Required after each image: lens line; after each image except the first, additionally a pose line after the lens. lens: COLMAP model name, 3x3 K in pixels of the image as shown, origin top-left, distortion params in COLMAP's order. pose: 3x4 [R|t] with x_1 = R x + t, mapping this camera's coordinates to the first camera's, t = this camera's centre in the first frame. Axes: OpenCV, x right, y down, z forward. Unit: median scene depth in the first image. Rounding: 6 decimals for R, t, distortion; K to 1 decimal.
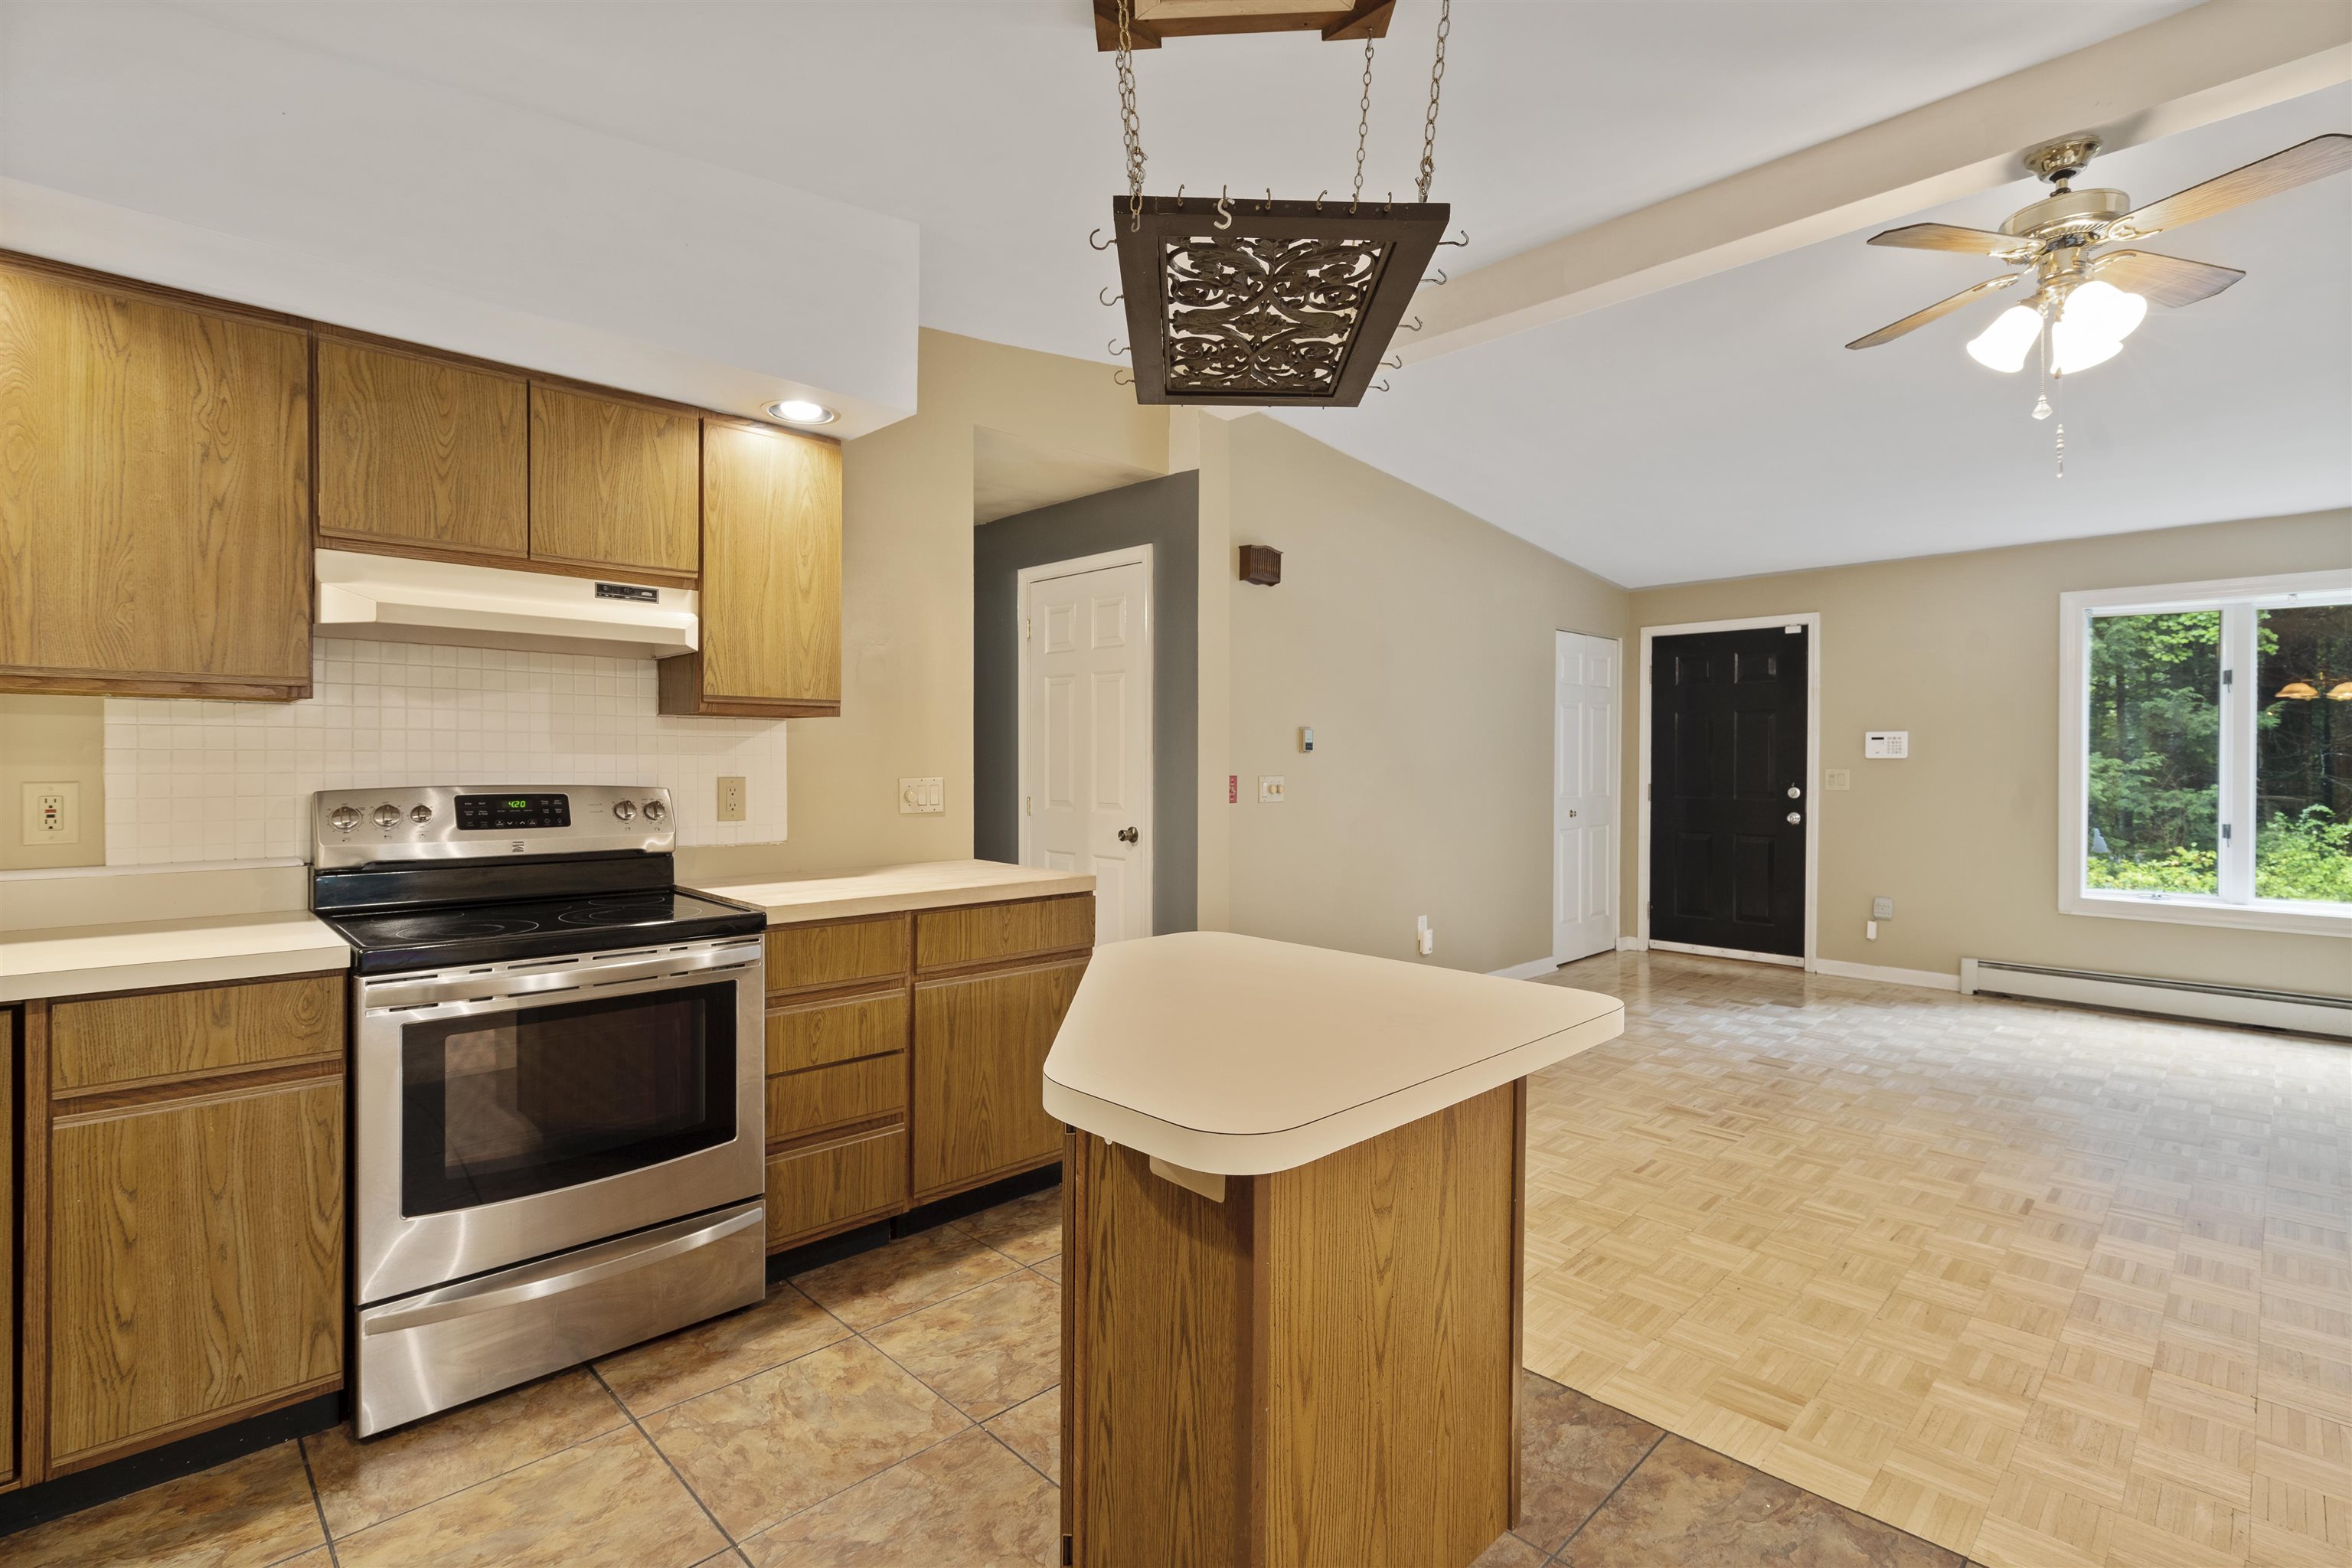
lens RADIAL K [[1071.2, 0, 1174.2], [0, 1071.2, 774.9], [0, 0, 1]] dist [-0.004312, 0.000430]
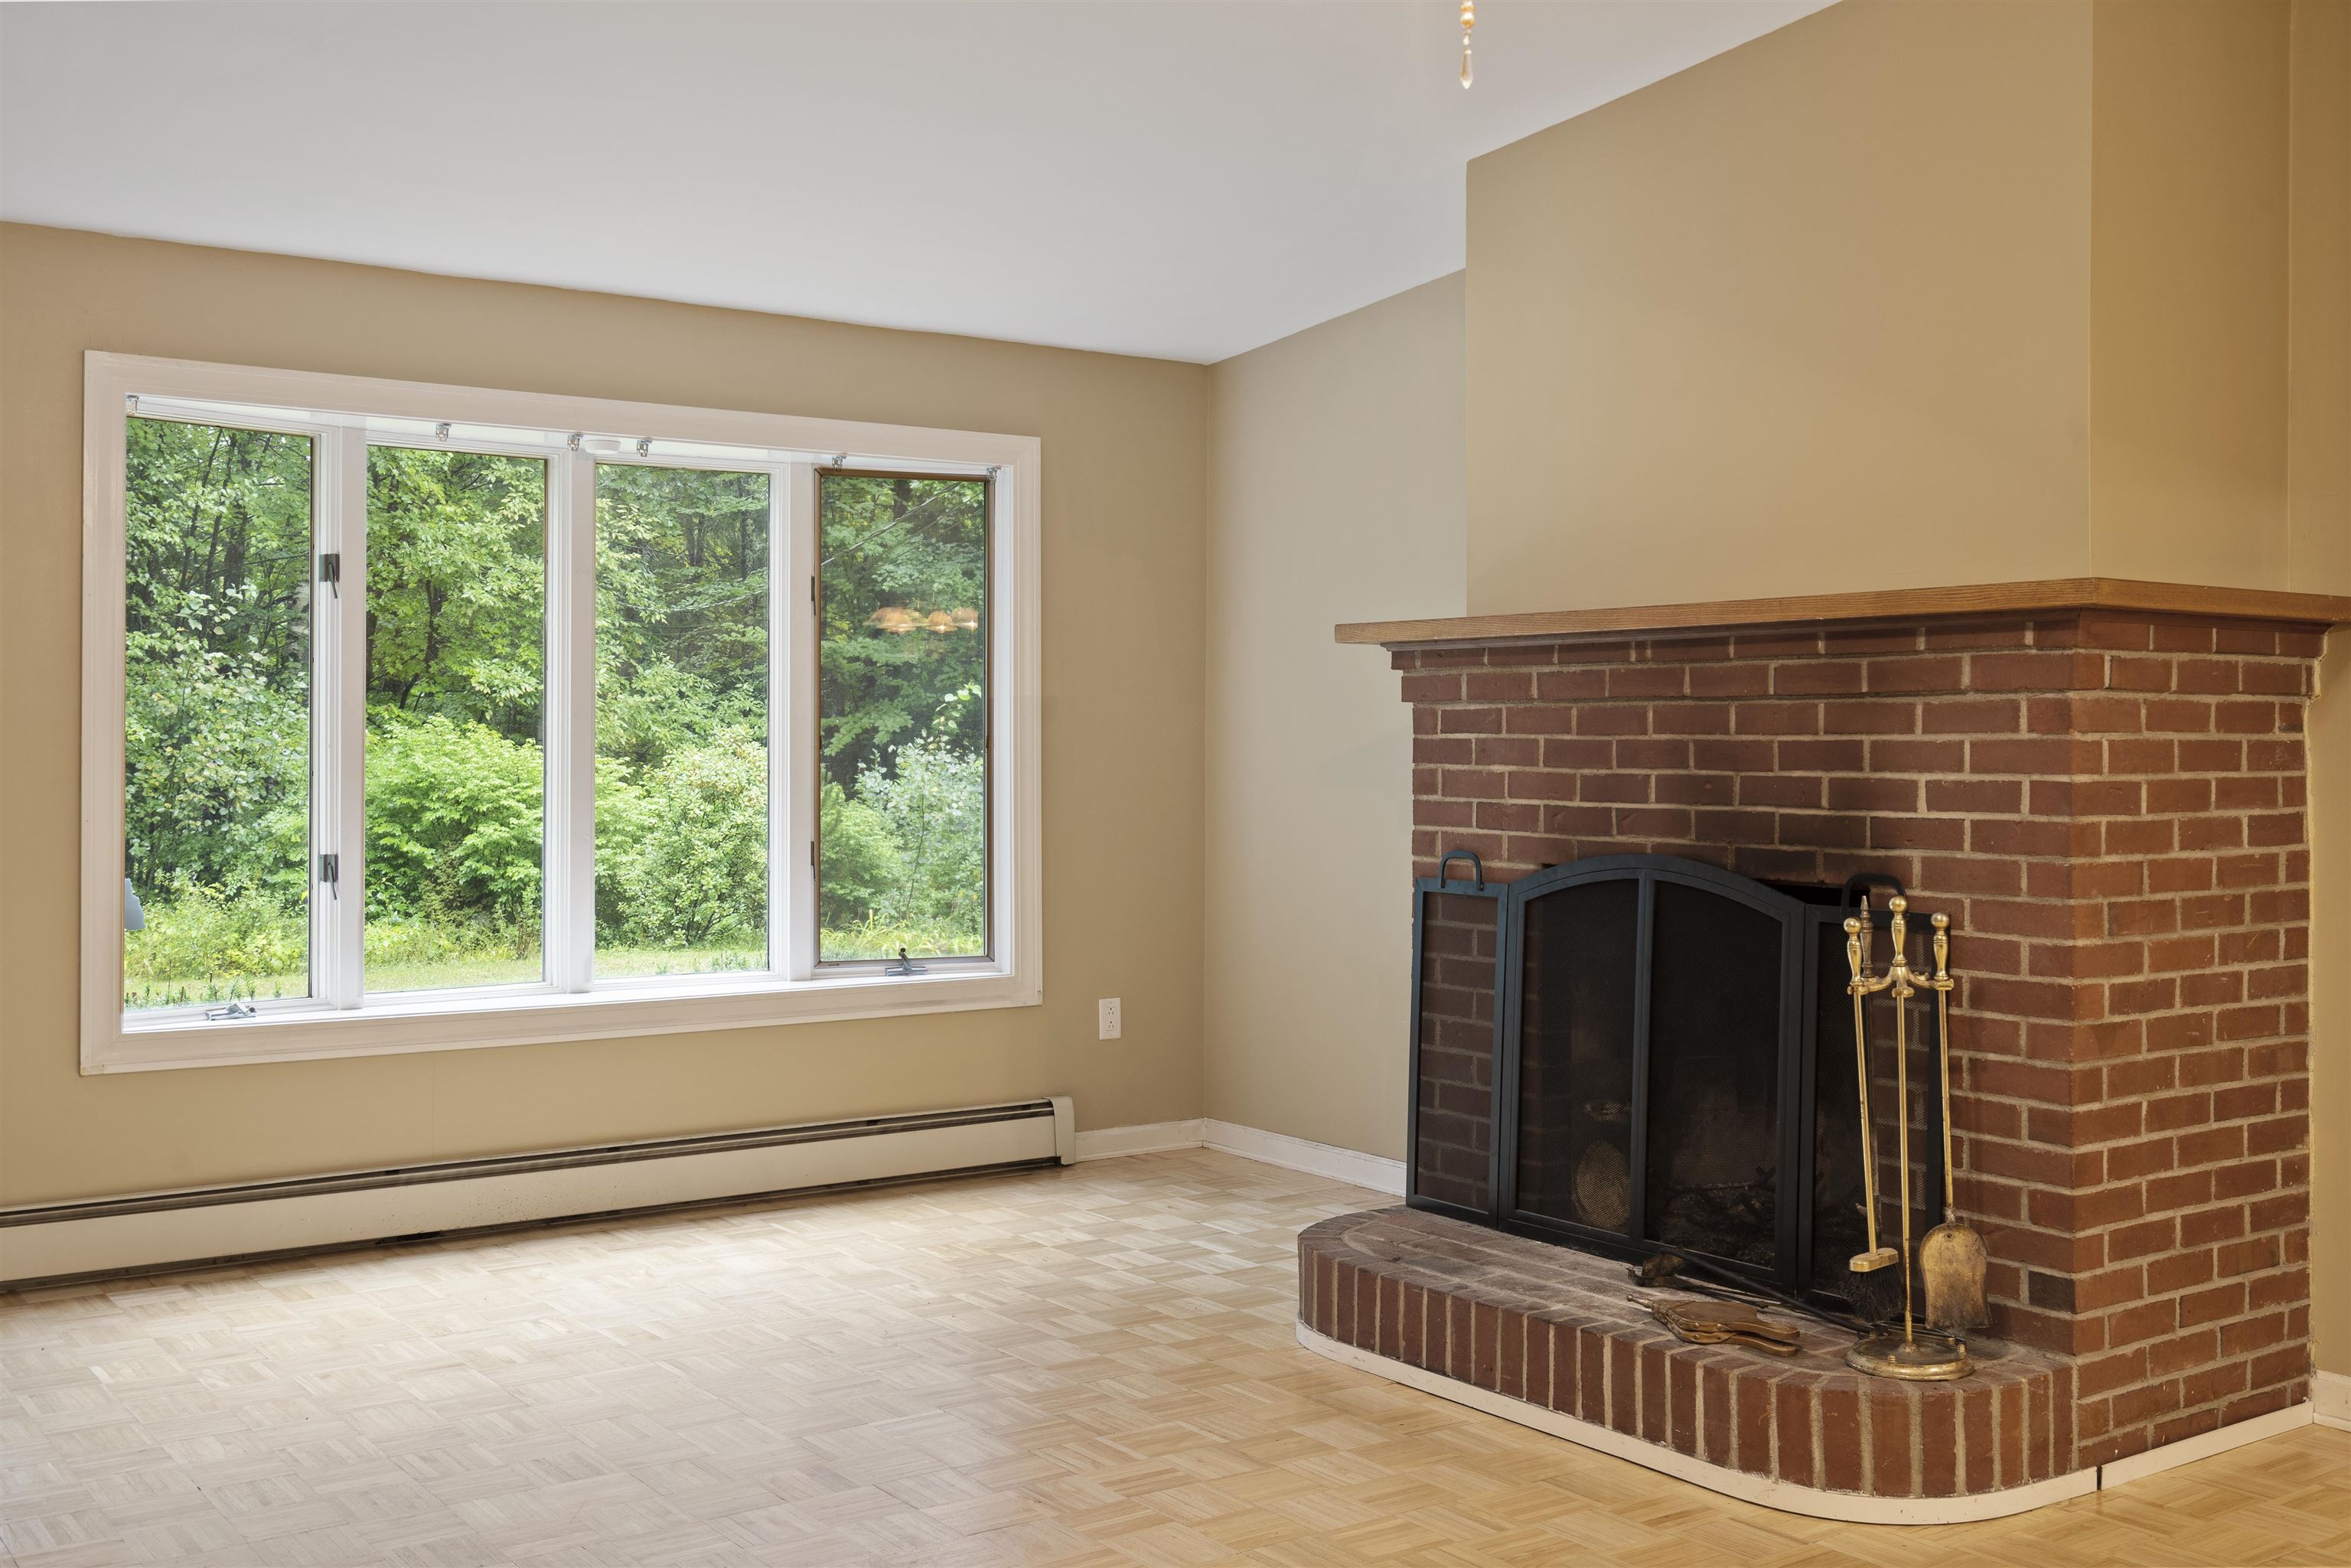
lens RADIAL K [[2333.5, 0, 1184.2], [0, 2333.5, 715.0], [0, 0, 1]] dist [-0.003452, 0.000000]
pose [[0.149433, 0.012503, 0.988693, -0.050270], [0.011050, 0.999837, -0.014314, -0.000284], [-0.988710, 0.013064, 0.149270, 0.353065]]
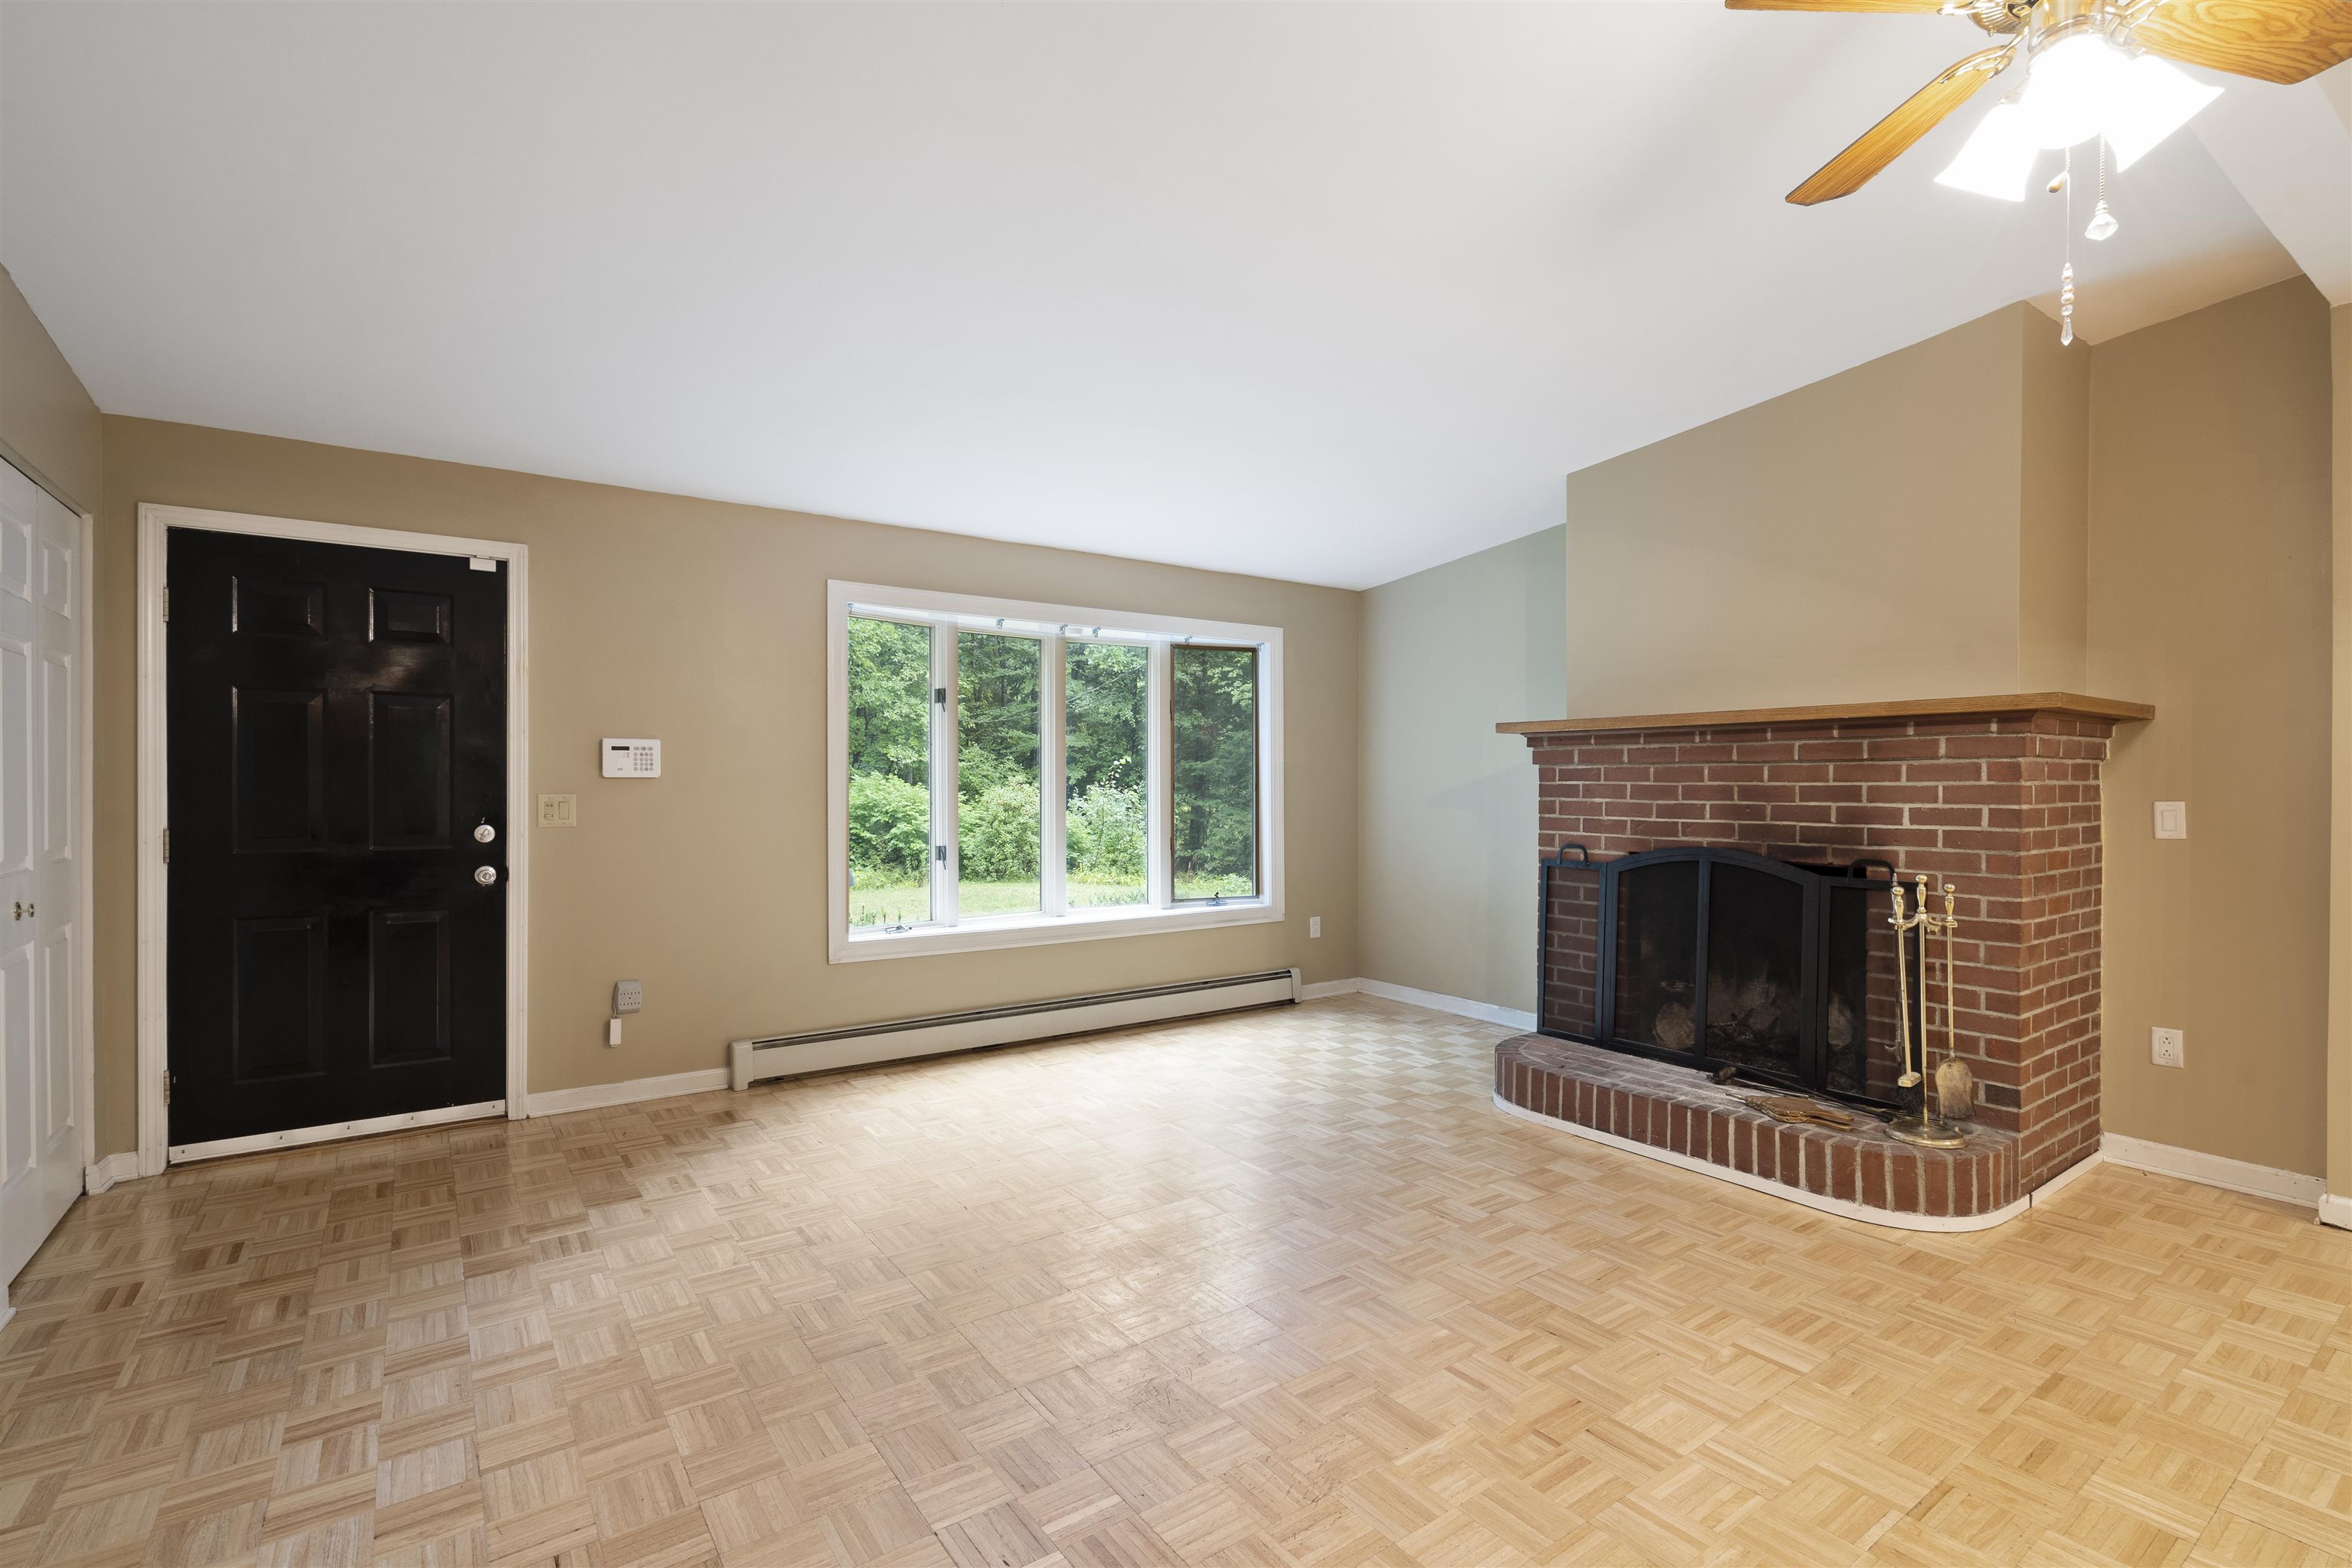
lens RADIAL K [[1071.2, 0, 1172.8], [0, 1071.2, 794.0], [0, 0, 1]] dist [-0.004312, 0.000430]
pose [[0.158840, -0.009824, 0.987255, 0.040975], [0.014075, 0.999871, 0.007685, -0.005217], [-0.987204, 0.012675, 0.158958, 0.524854]]
